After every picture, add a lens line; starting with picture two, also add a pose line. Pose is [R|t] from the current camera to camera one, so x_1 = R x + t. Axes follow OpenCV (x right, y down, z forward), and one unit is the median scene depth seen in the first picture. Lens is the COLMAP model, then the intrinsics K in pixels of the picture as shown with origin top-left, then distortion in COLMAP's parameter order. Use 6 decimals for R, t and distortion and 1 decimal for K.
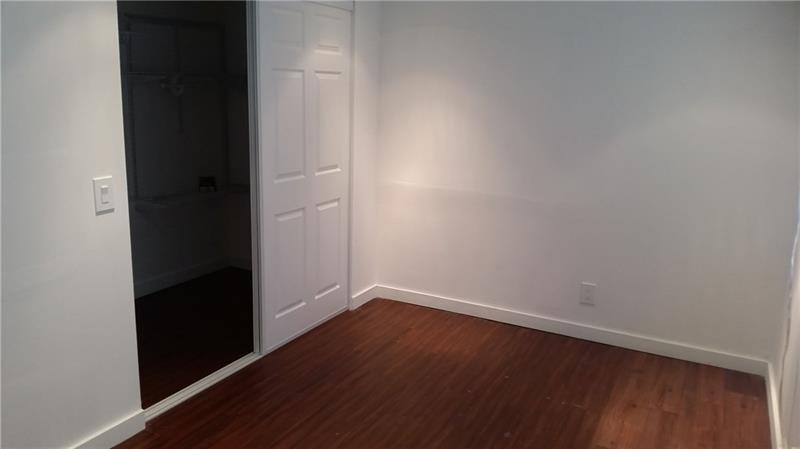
lens RADIAL K [[649.7, 0, 402.2], [0, 649.7, 238.0], [0, 0, 1]] dist [0.160606, -0.366669]
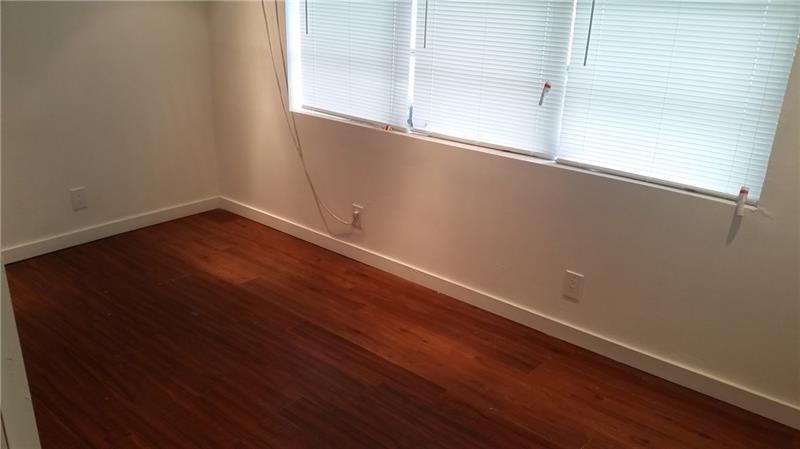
lens RADIAL K [[649.7, 0, 402.2], [0, 649.7, 238.0], [0, 0, 1]] dist [0.160606, -0.366669]
pose [[0.241066, -0.378418, 0.893693, -0.635810], [0.216168, 0.918653, 0.330678, -0.106002], [-0.946128, 0.113472, 0.303258, 0.264741]]
